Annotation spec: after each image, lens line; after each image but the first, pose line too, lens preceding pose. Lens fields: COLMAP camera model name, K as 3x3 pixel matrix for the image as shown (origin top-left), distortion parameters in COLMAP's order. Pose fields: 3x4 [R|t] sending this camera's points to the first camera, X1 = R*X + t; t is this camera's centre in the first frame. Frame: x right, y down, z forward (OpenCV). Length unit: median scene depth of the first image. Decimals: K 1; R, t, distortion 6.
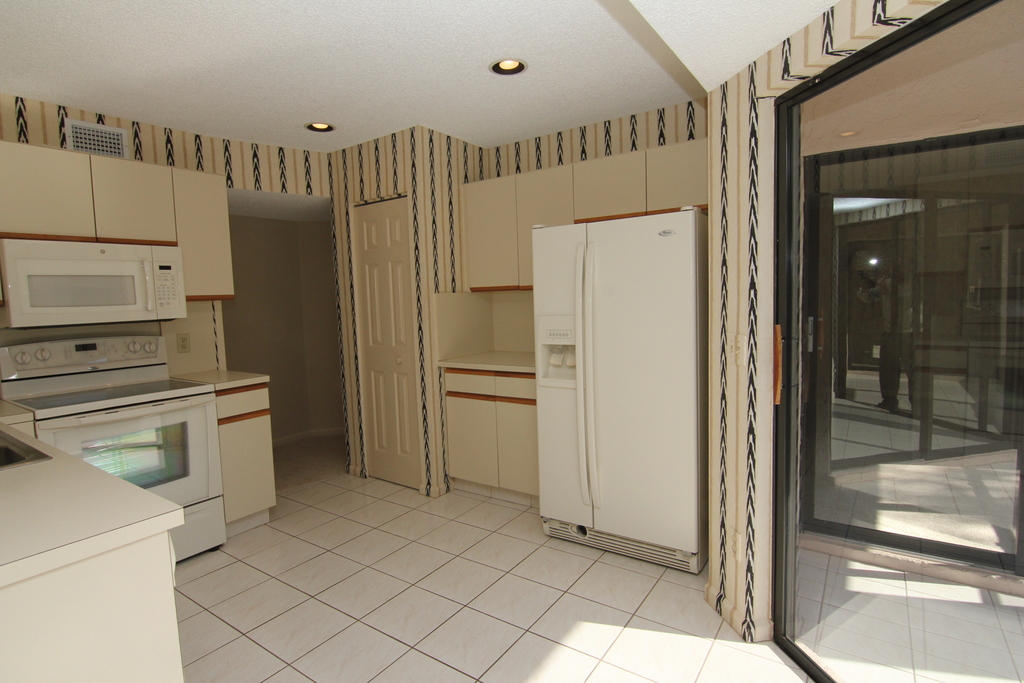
lens RADIAL K [[517.0, 0, 510.3], [0, 517.0, 335.6], [0, 0, 1]] dist [-0.001175, -0.015540]
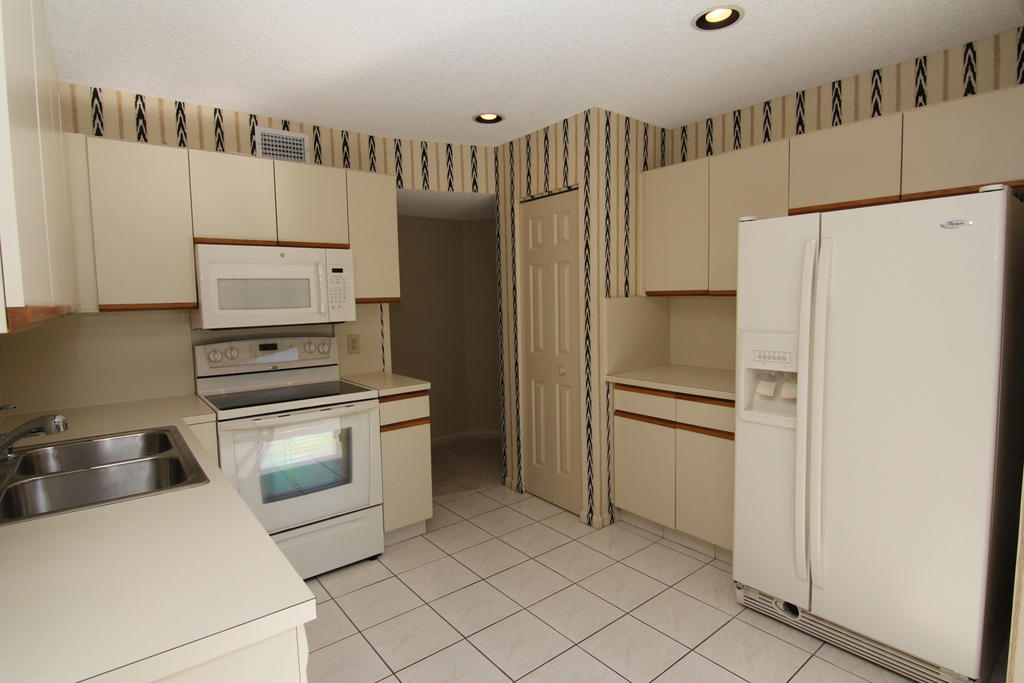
lens RADIAL K [[517.0, 0, 510.3], [0, 517.0, 335.6], [0, 0, 1]] dist [-0.001175, -0.015540]
pose [[0.957487, 0.035463, -0.286290, -0.051719], [-0.032756, 0.999362, 0.014240, -0.027556], [0.286612, -0.004257, 0.958037, 0.120442]]
